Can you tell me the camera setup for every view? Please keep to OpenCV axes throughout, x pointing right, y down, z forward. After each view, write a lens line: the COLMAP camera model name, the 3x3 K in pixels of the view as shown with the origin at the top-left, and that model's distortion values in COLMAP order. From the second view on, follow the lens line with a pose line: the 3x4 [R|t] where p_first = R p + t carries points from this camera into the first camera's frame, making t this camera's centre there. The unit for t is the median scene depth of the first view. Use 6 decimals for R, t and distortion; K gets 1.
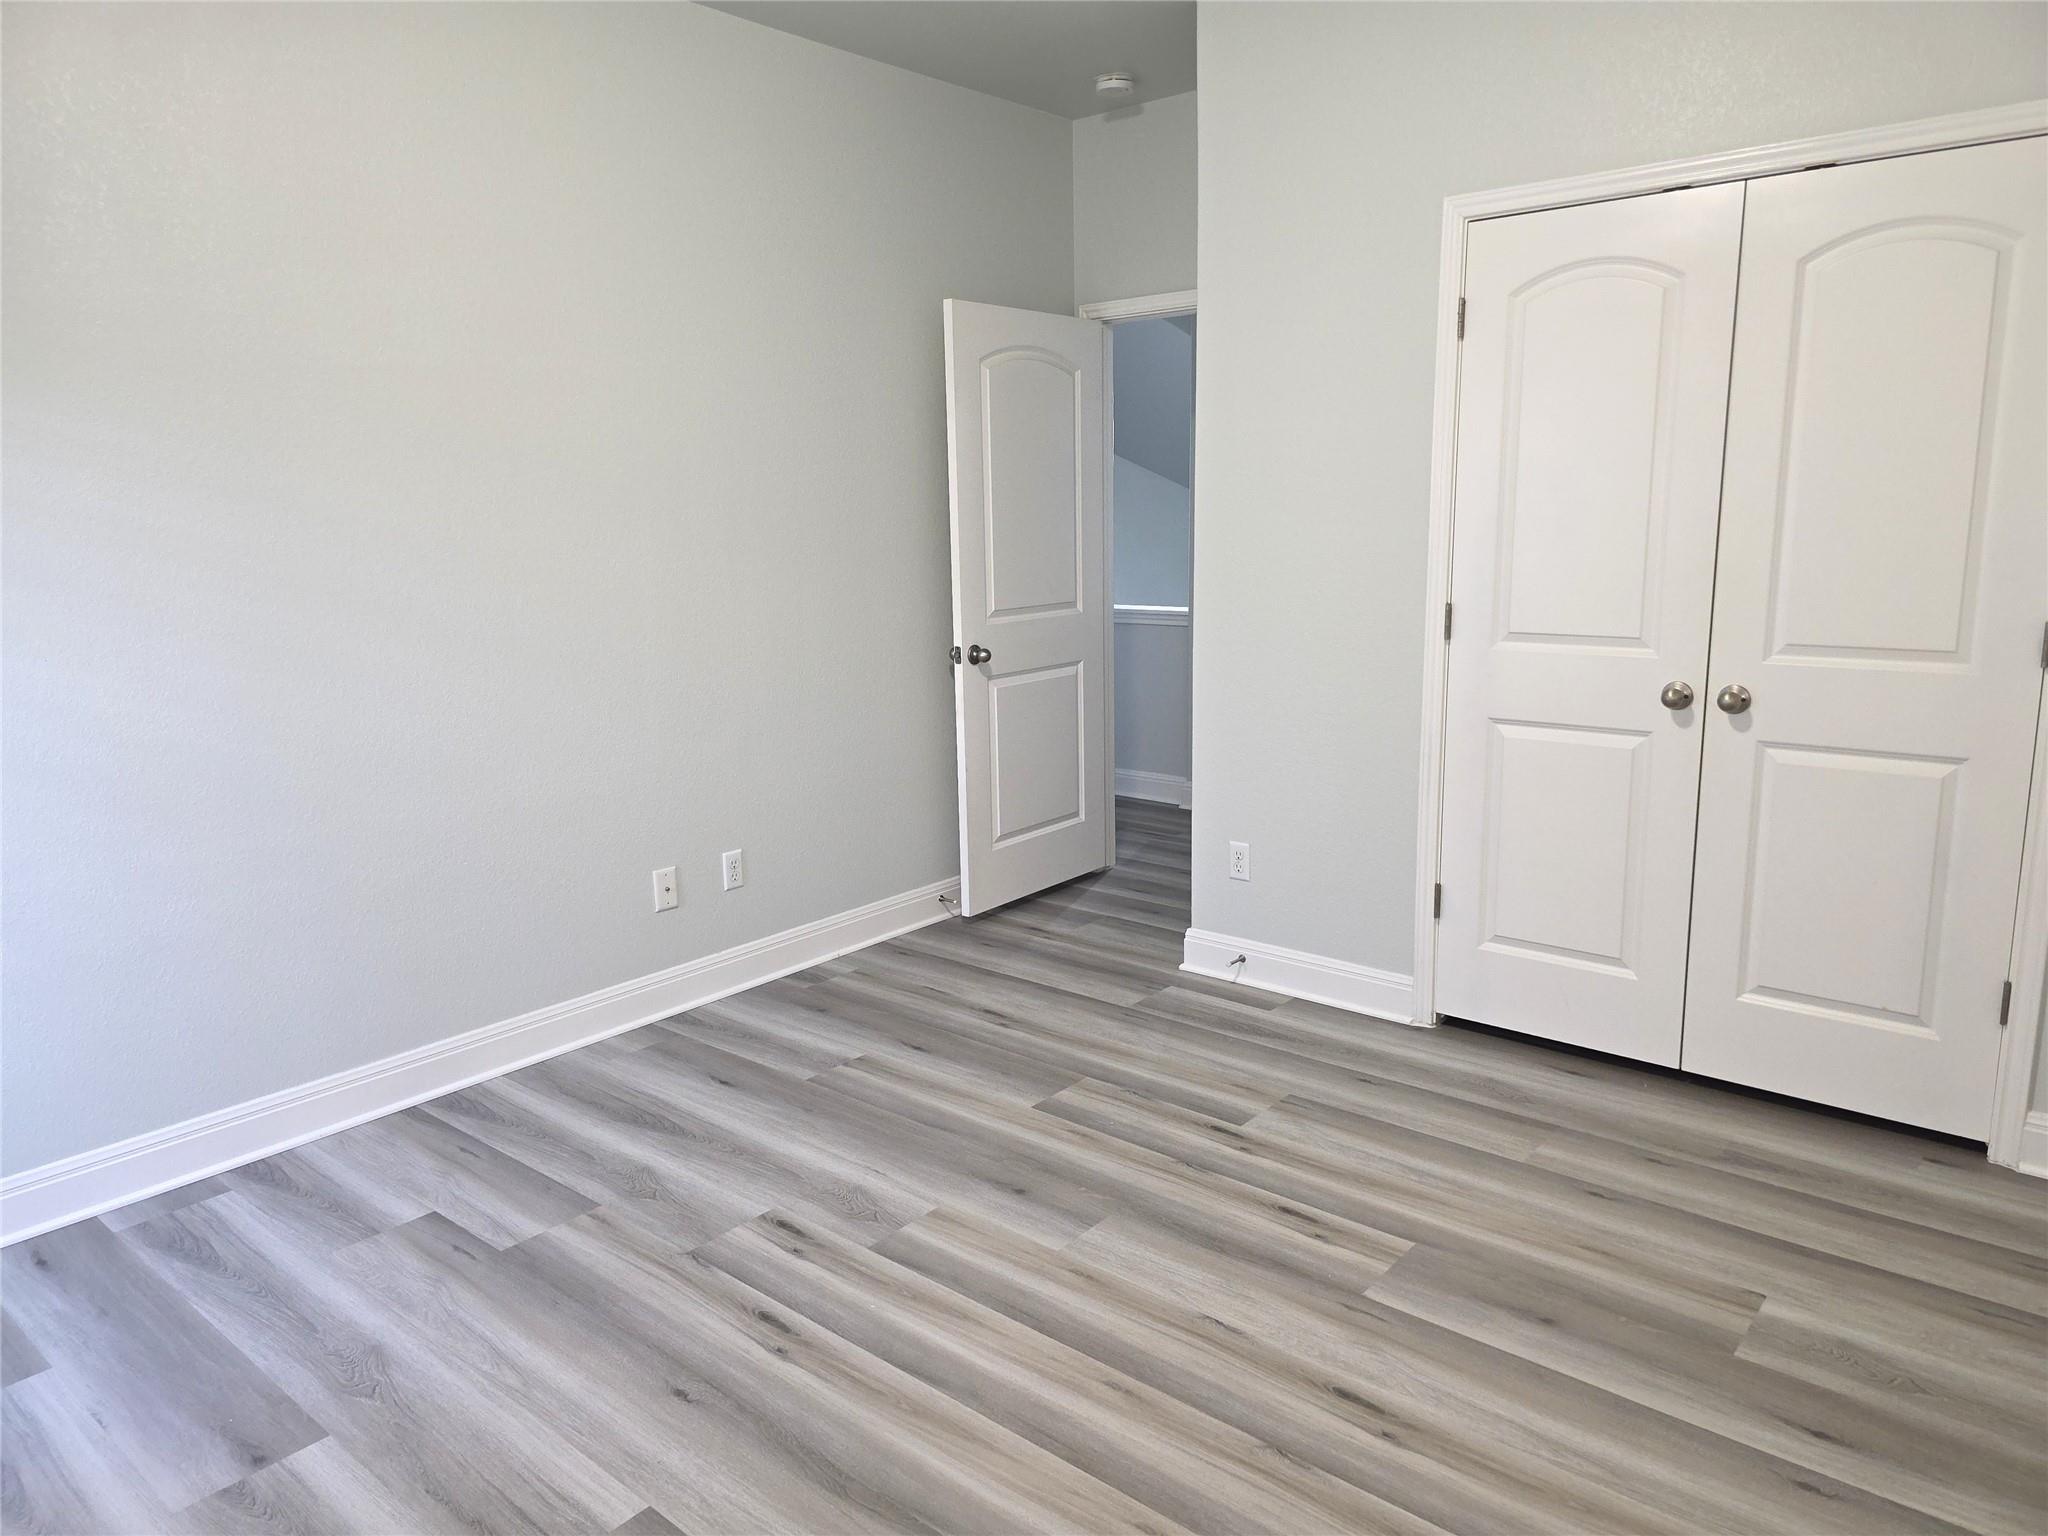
lens RADIAL K [[1385.2, 0, 1021.1], [0, 1385.2, 771.8], [0, 0, 1]] dist [0.068638, -0.050430]
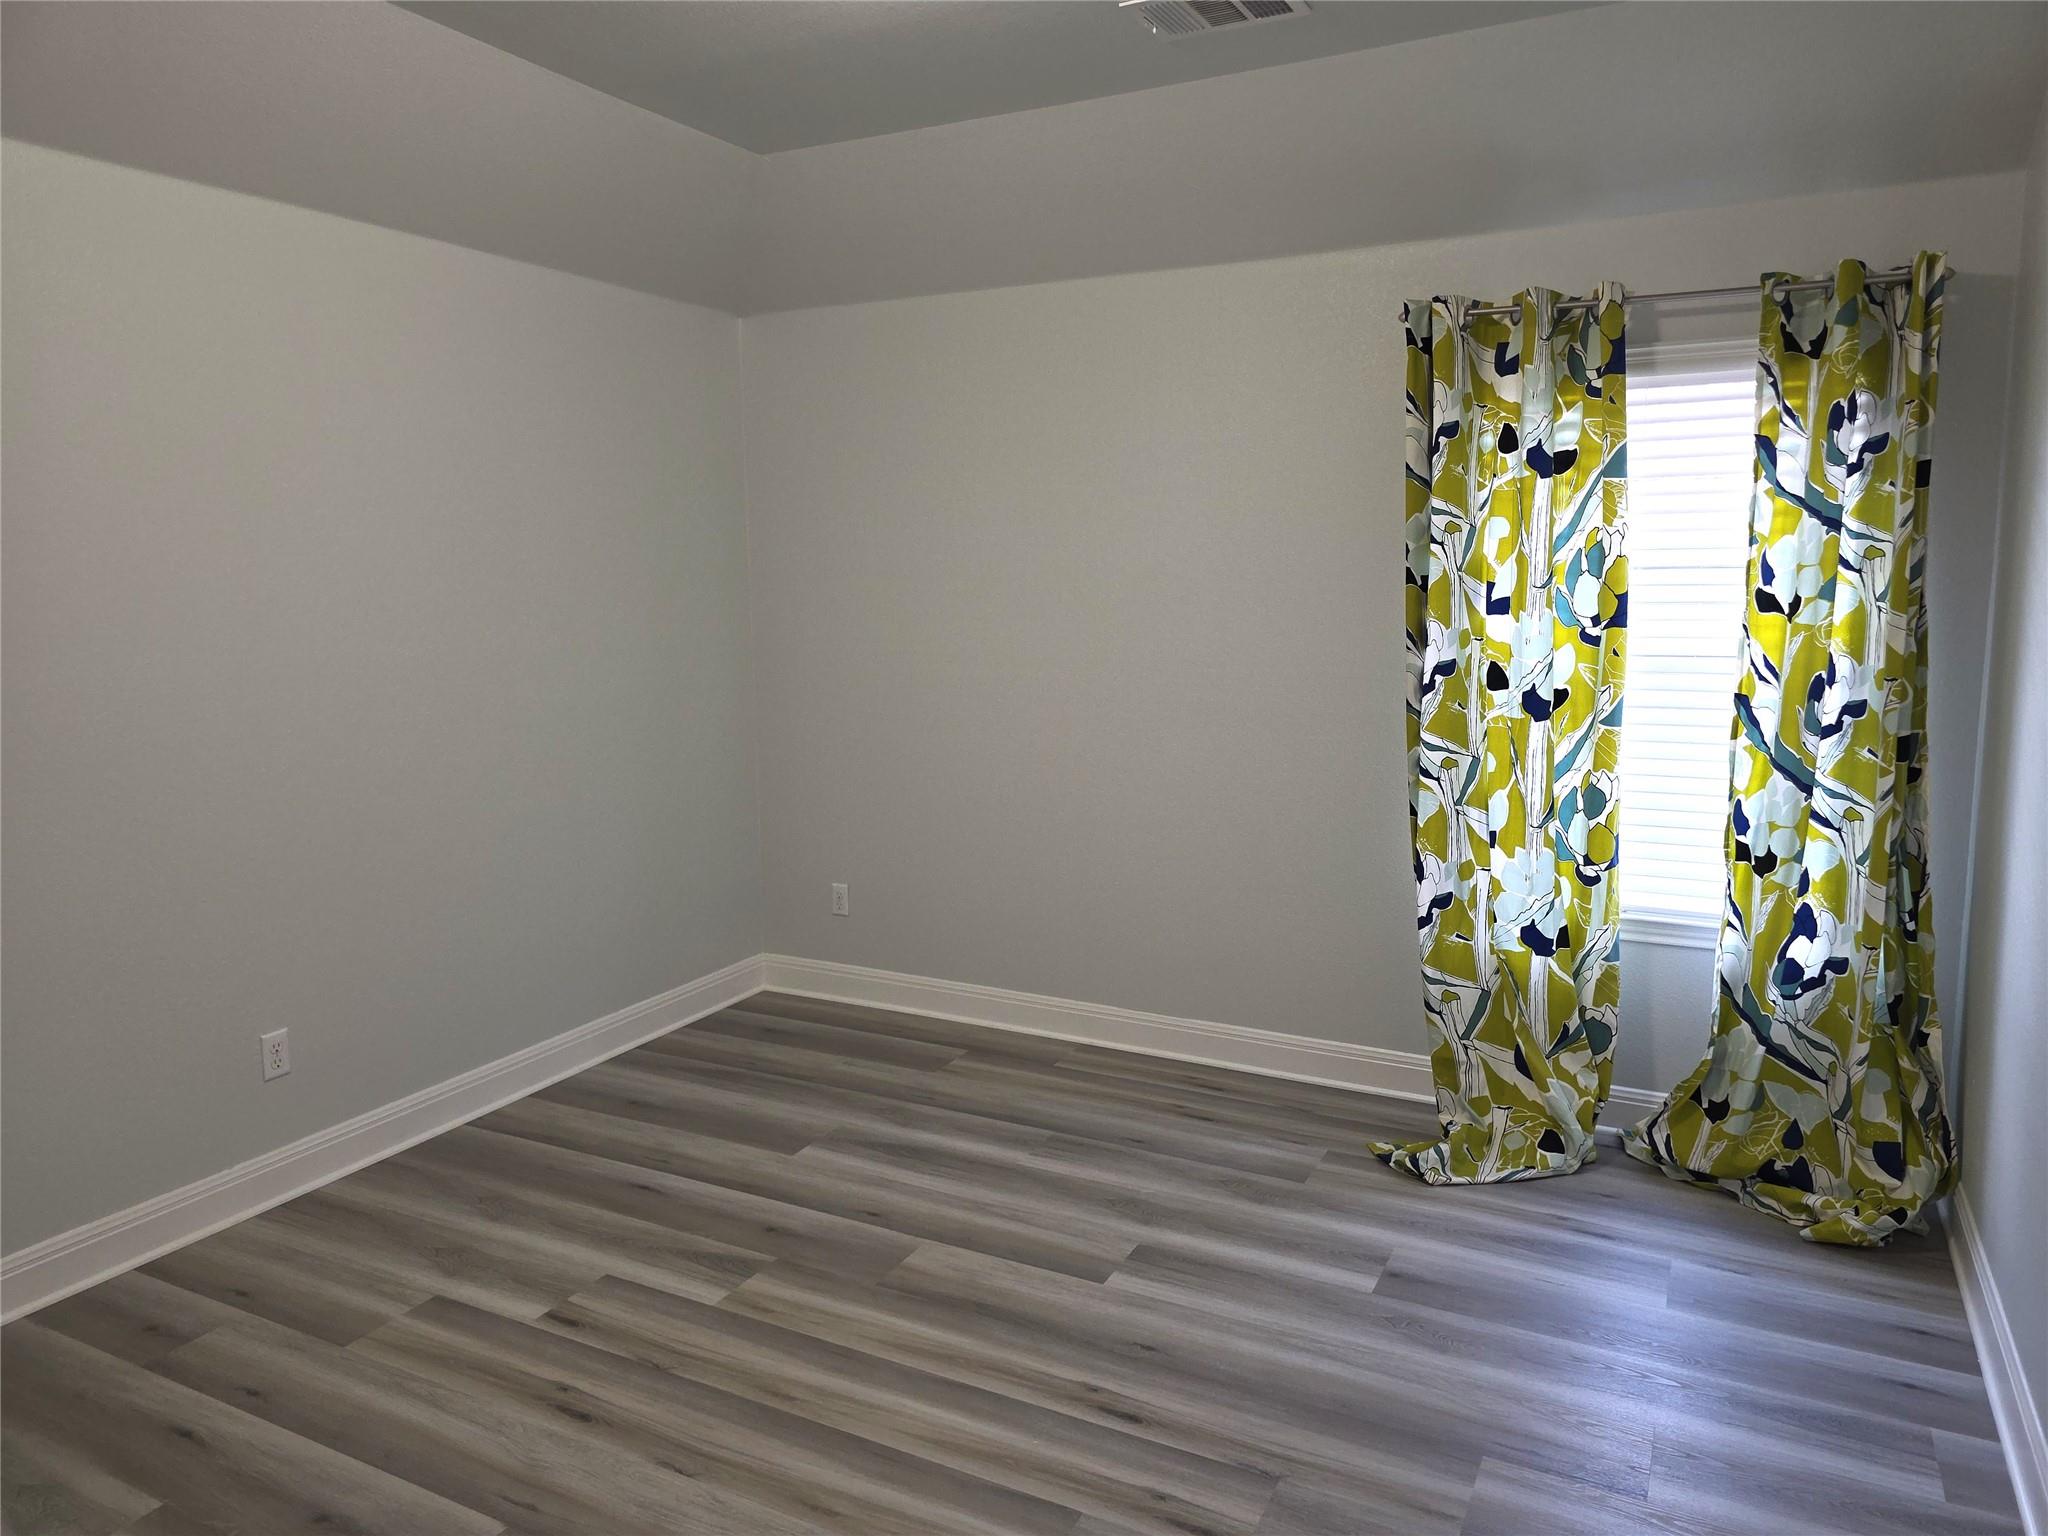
lens RADIAL K [[1385.2, 0, 1006.2], [0, 1385.2, 748.9], [0, 0, 1]] dist [0.068638, -0.050430]
pose [[-0.976188, 0.057967, -0.209036, 0.087114], [-0.012145, 0.947520, 0.319467, -0.373793], [0.216584, 0.314399, -0.924254, 1.663509]]
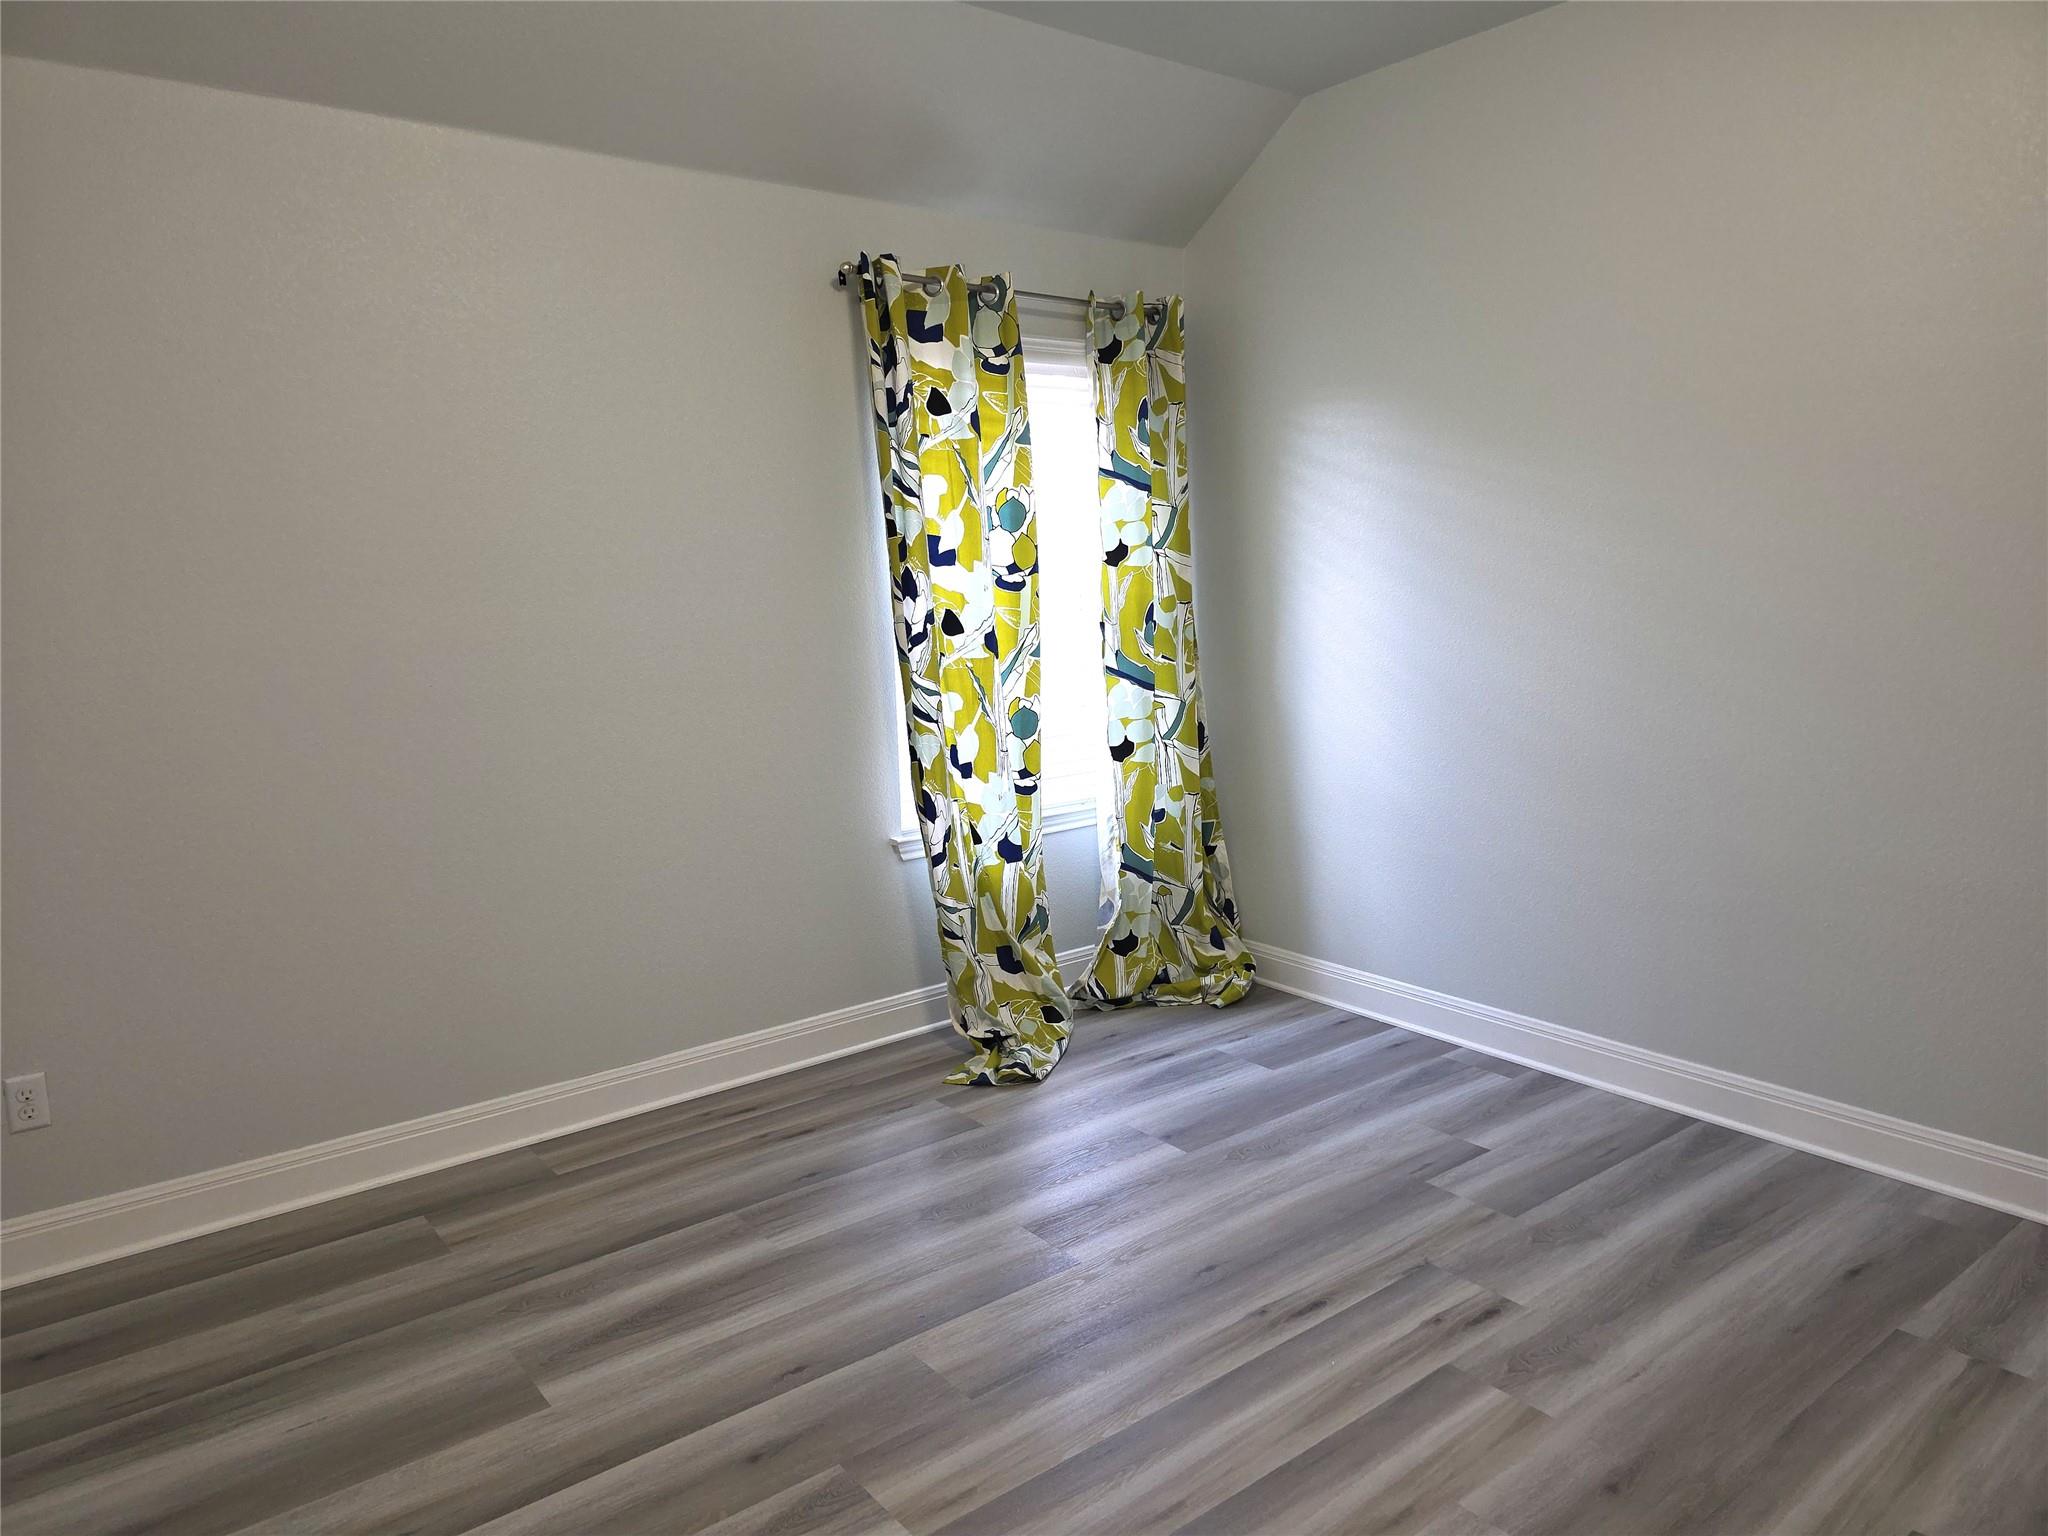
lens RADIAL K [[1385.2, 0, 1016.9], [0, 1385.2, 763.9], [0, 0, 1]] dist [0.068638, -0.050430]
pose [[-0.200227, 0.169845, -0.964915, 0.769378], [-0.160192, 0.965931, 0.203265, -0.175506], [0.966565, 0.195271, -0.166197, 0.823342]]
